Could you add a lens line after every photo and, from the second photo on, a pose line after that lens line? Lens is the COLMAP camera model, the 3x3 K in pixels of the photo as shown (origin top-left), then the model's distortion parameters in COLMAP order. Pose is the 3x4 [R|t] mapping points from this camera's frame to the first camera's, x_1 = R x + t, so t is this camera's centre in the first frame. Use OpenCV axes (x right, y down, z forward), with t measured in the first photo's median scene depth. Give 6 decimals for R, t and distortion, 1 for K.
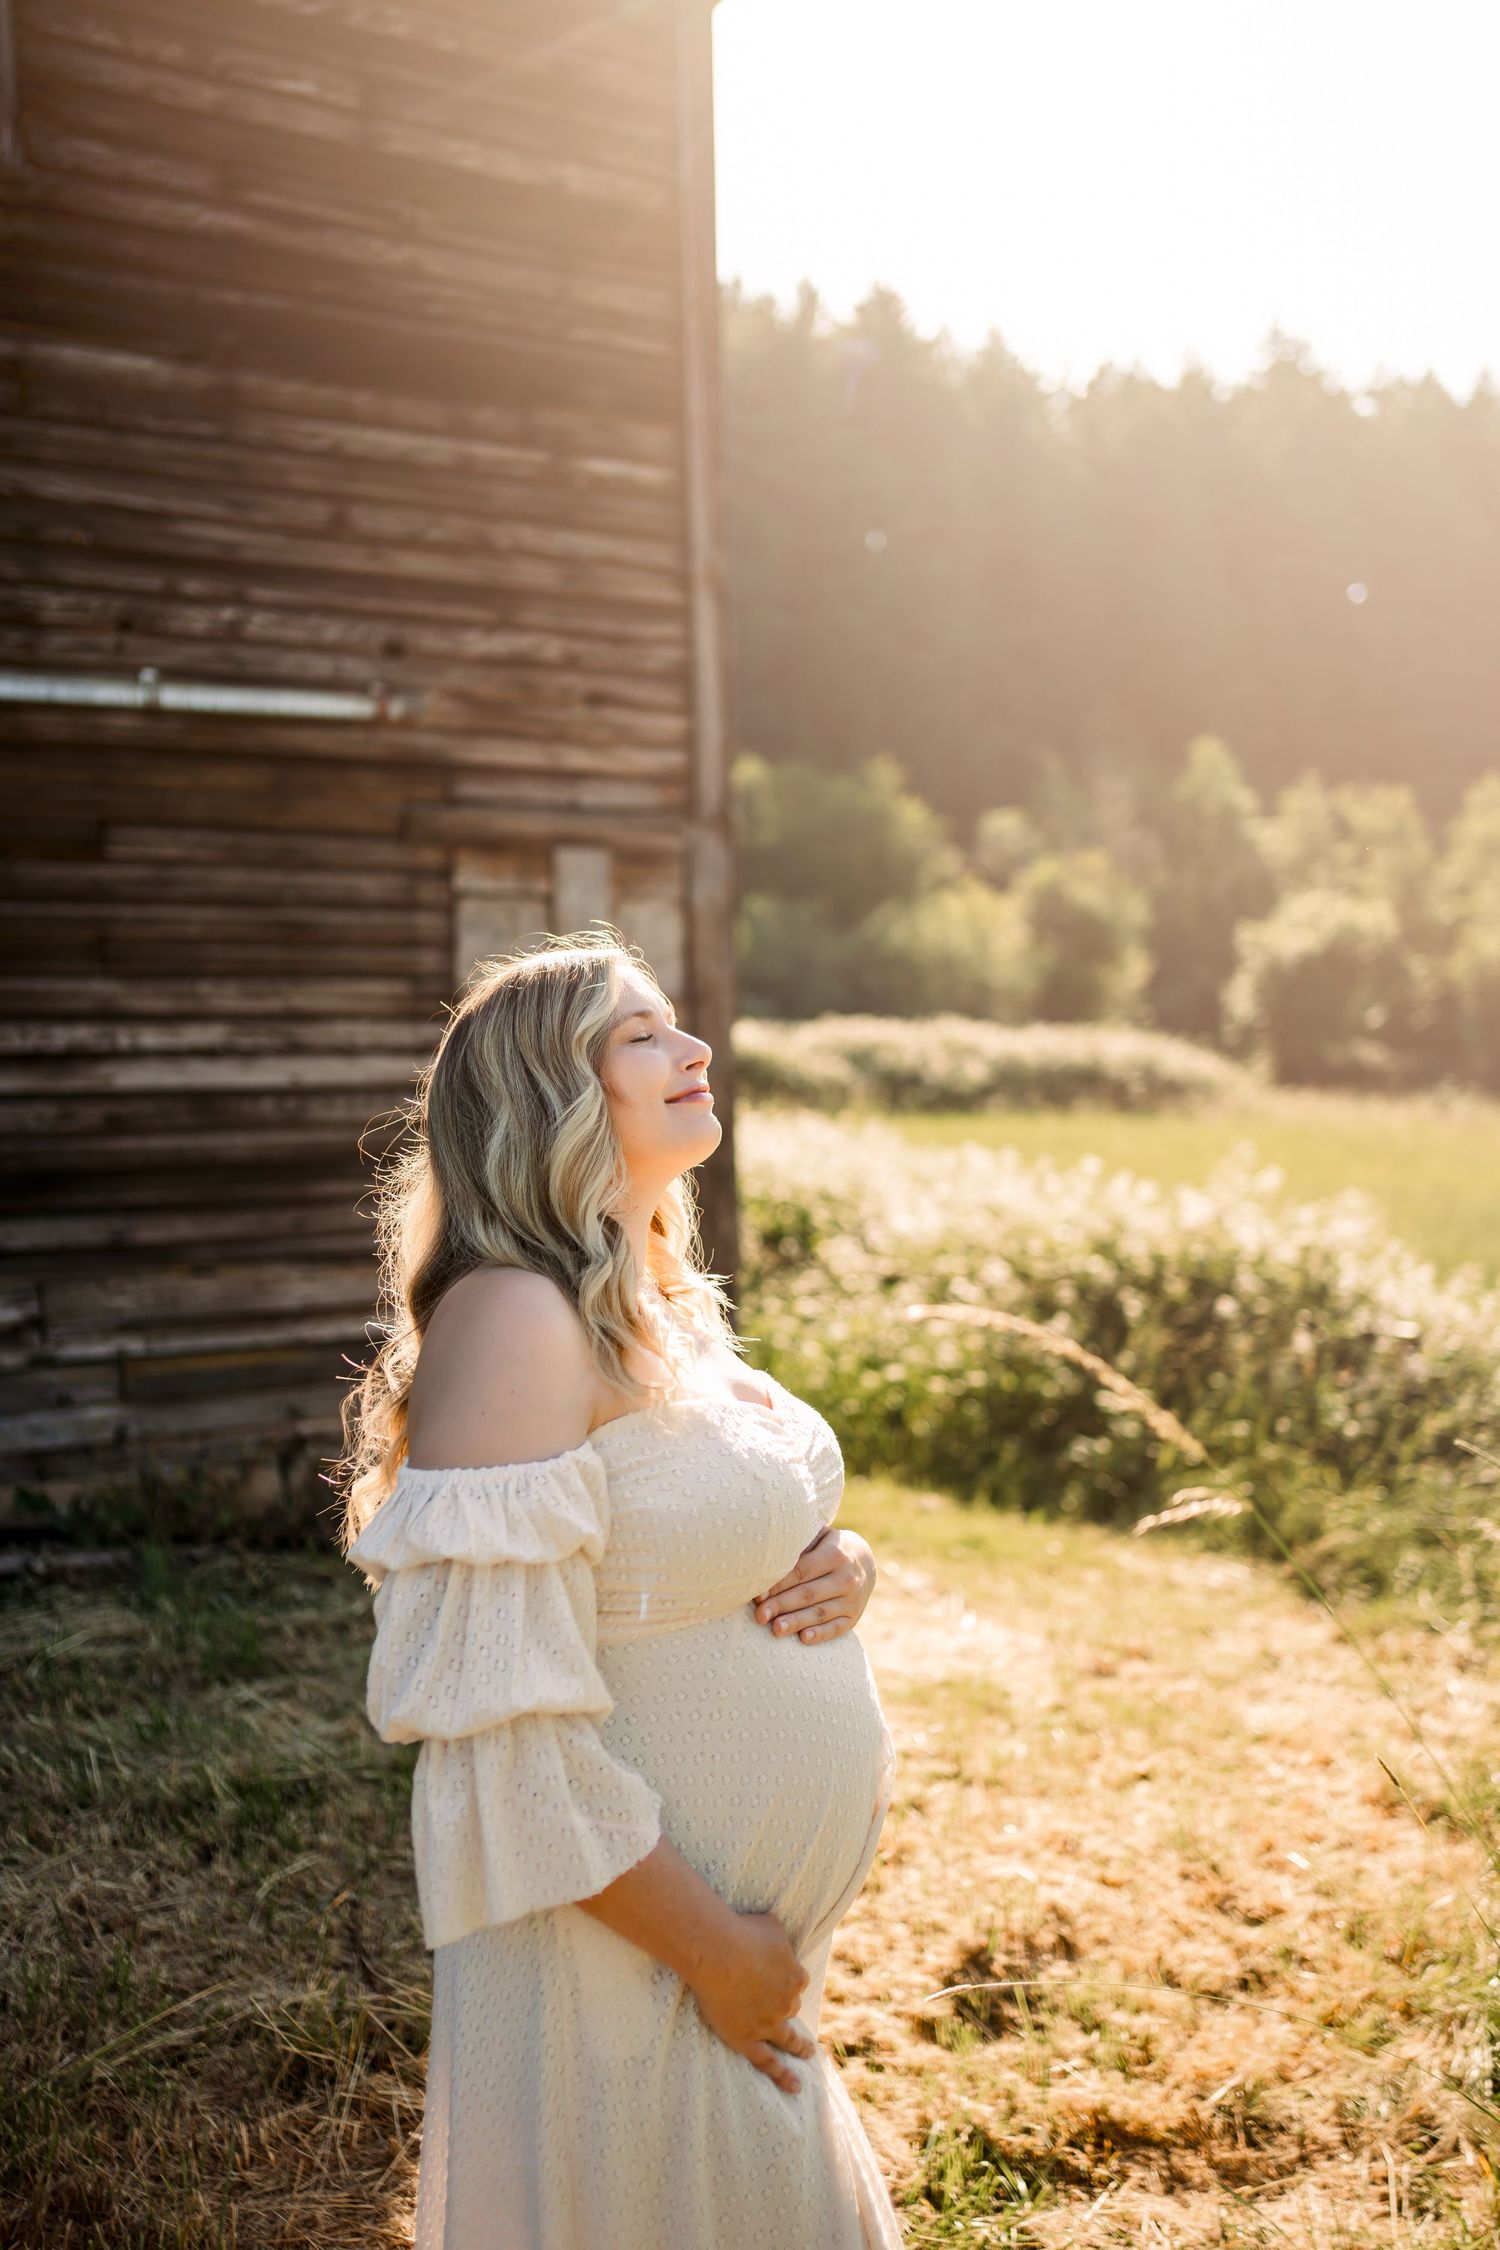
lens RADIAL K [[2315.3, 0, 750.0], [0, 2315.3, 1125.0], [0, 0, 1]] dist [0.059751, 0.001923]
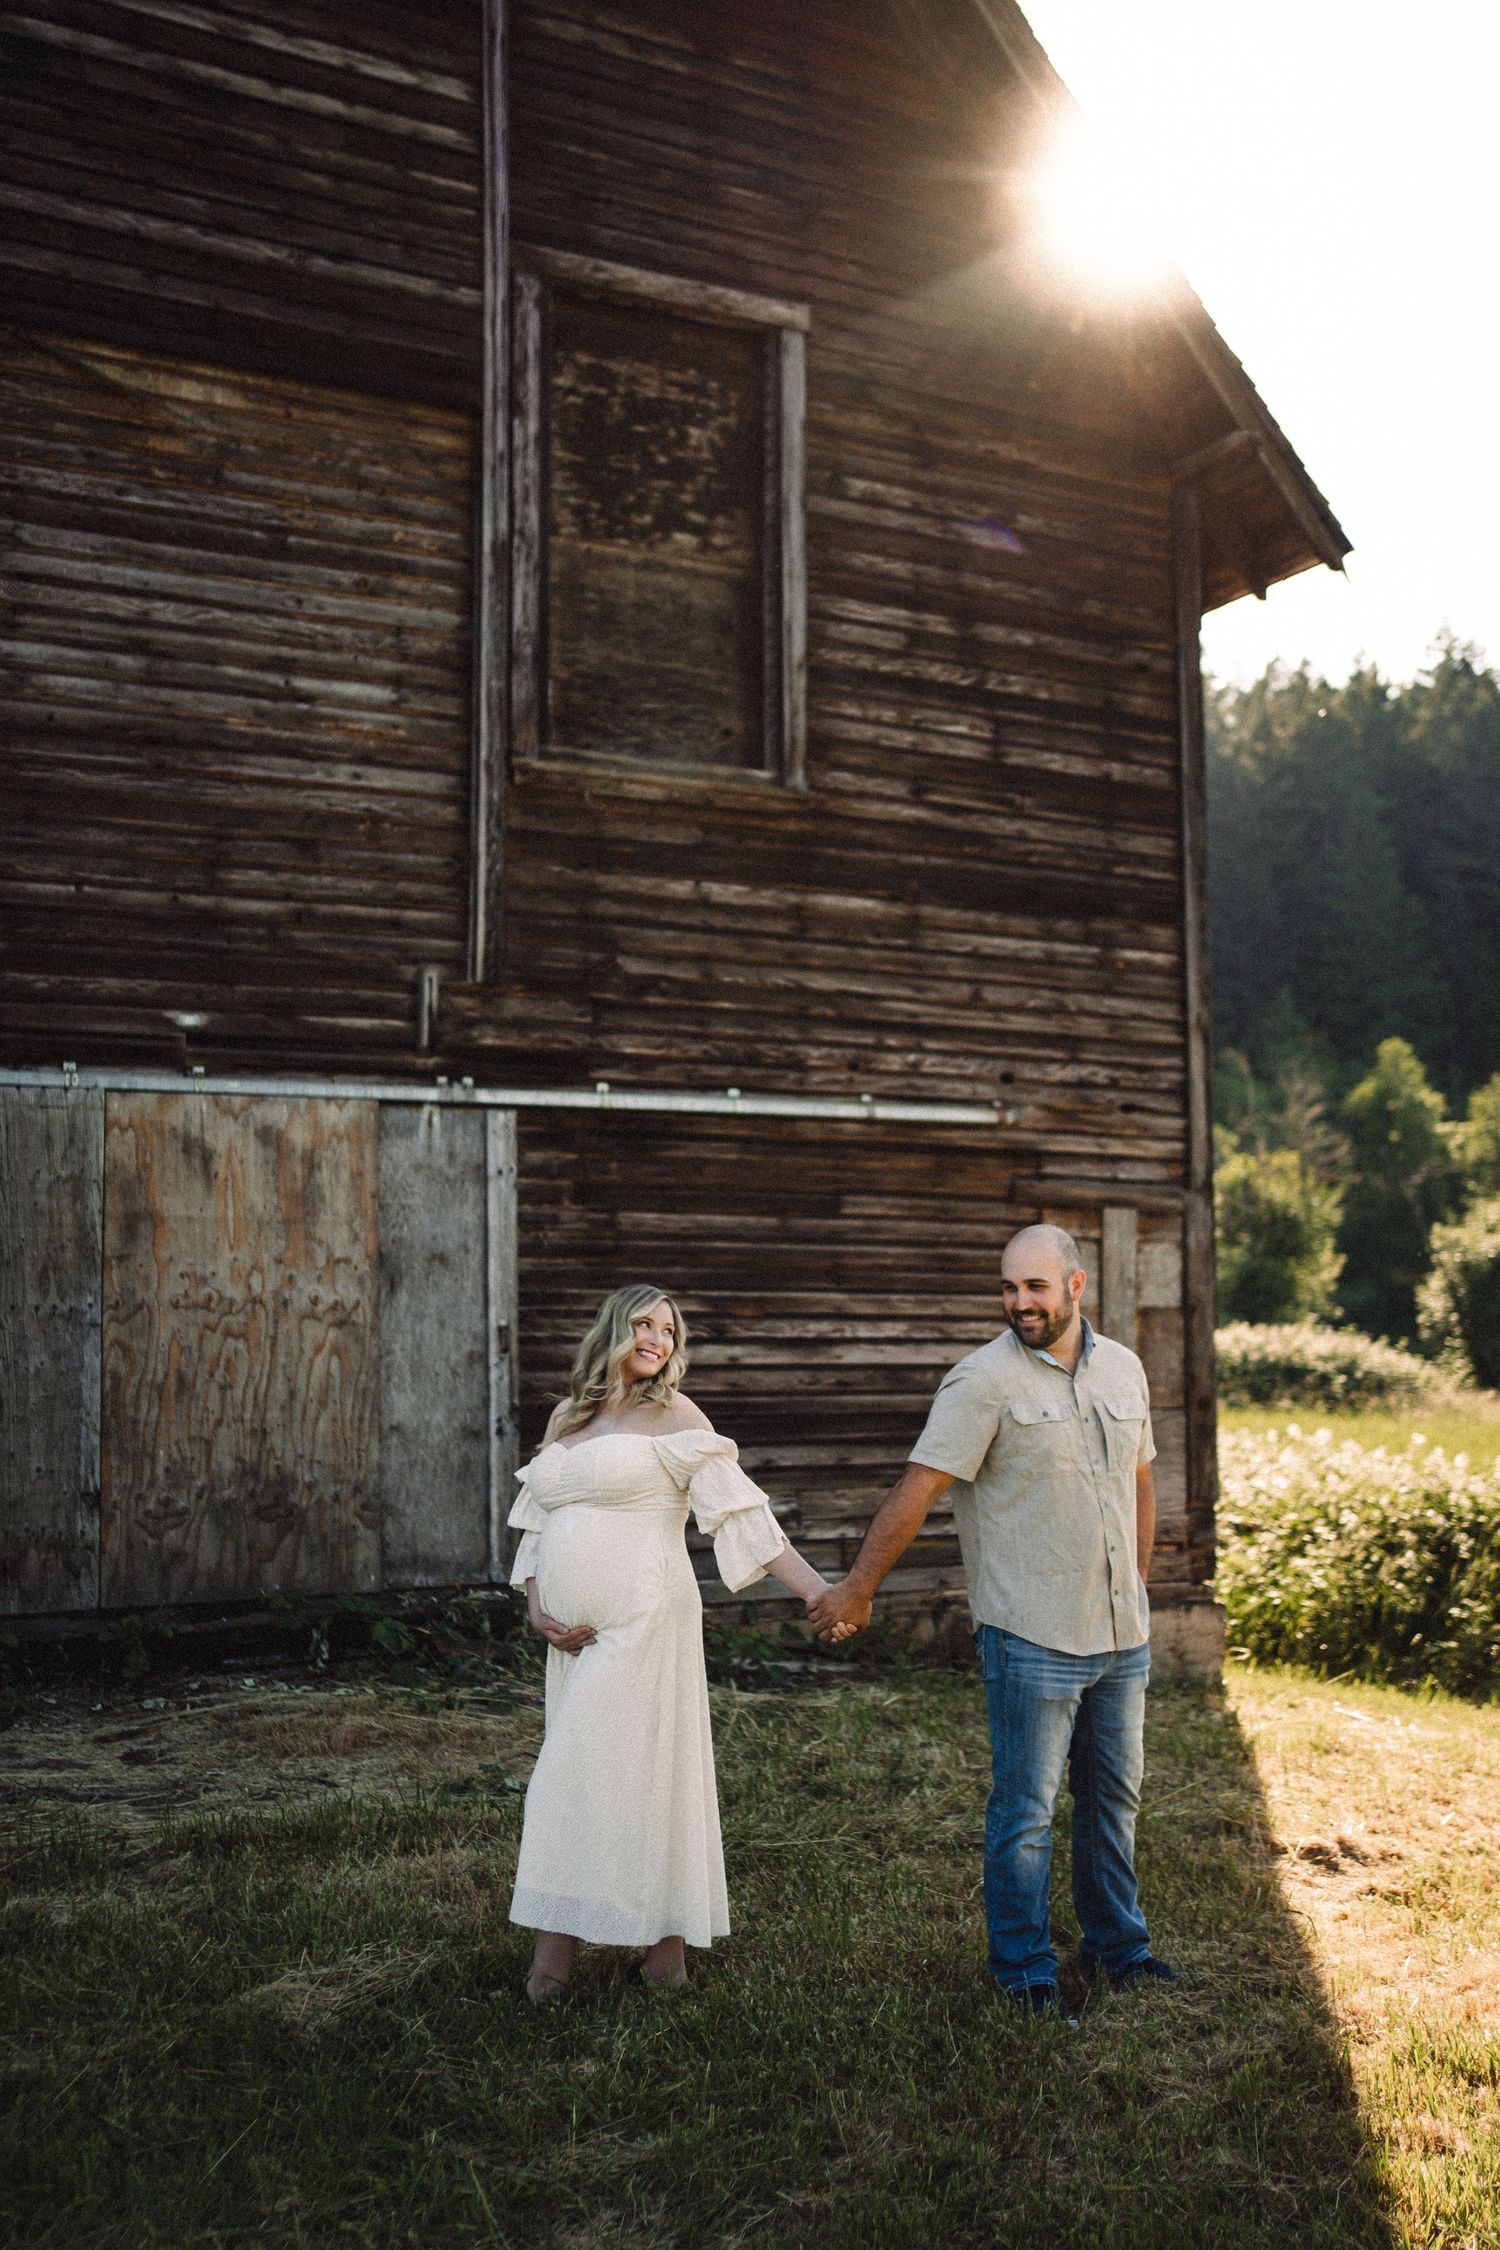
lens RADIAL K [[2474.3, 0, 750.0], [0, 2474.3, 1125.0], [0, 0, 1]] dist [-0.010529, -0.007620]
pose [[0.998648, 0.016874, -0.049169, -0.244429], [-0.022544, 0.992860, -0.117139, 0.020072], [0.046841, 0.118089, 0.991898, -0.620847]]
